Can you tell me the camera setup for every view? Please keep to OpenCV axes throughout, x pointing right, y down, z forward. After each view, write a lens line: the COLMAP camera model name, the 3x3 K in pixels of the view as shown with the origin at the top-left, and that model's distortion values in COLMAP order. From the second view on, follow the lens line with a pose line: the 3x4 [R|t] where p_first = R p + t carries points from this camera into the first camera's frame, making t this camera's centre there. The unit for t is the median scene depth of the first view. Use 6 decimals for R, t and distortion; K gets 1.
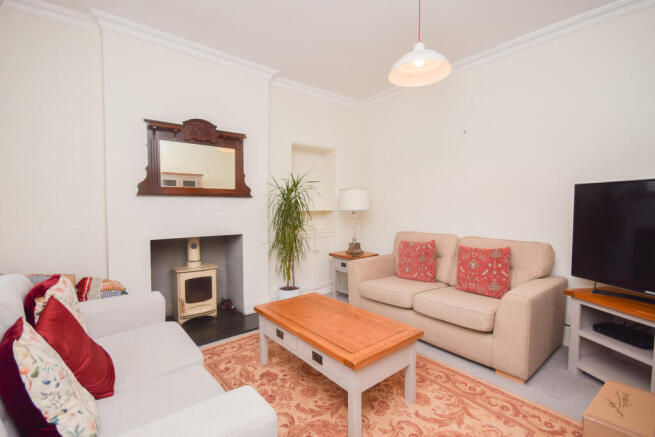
lens RADIAL K [[301.0, 0, 327.5], [0, 301.0, 218.5], [0, 0, 1]] dist [-0.001647, -0.000828]
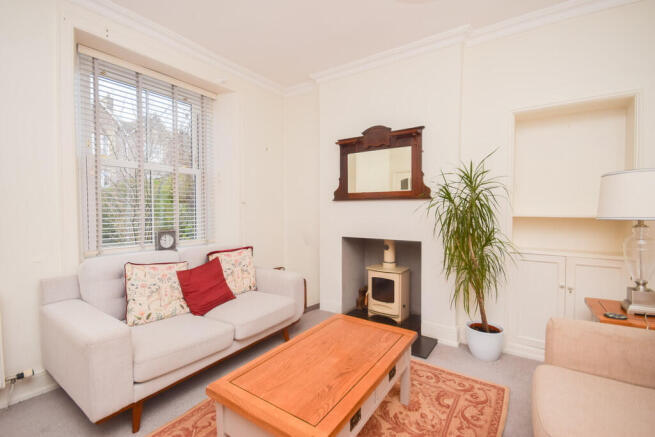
lens RADIAL K [[294.6, 0, 327.5], [0, 294.6, 218.5], [0, 0, 1]] dist [-0.000516, -0.000150]
pose [[0.278639, 0.030846, -0.959900, 0.480845], [-0.042182, 0.998913, 0.019855, -0.021153], [0.959469, 0.034958, 0.279638, 0.521371]]
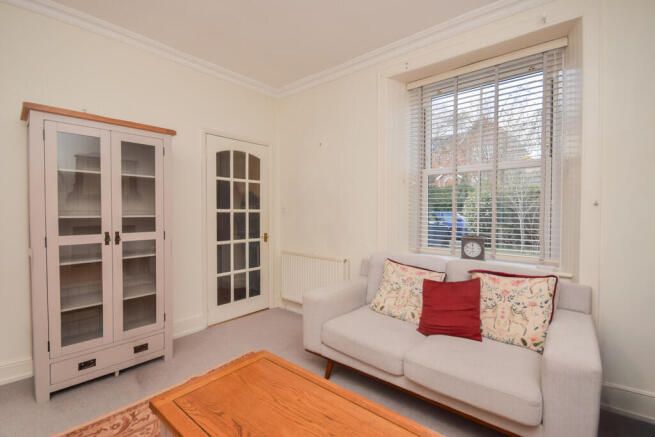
lens RADIAL K [[301.0, 0, 327.5], [0, 301.0, 218.5], [0, 0, 1]] dist [-0.001647, -0.000828]
pose [[-0.986453, 0.000329, -0.164044, 0.005942], [-0.010677, 0.997749, 0.066206, -0.048009], [0.163697, 0.067060, -0.984229, 1.041001]]
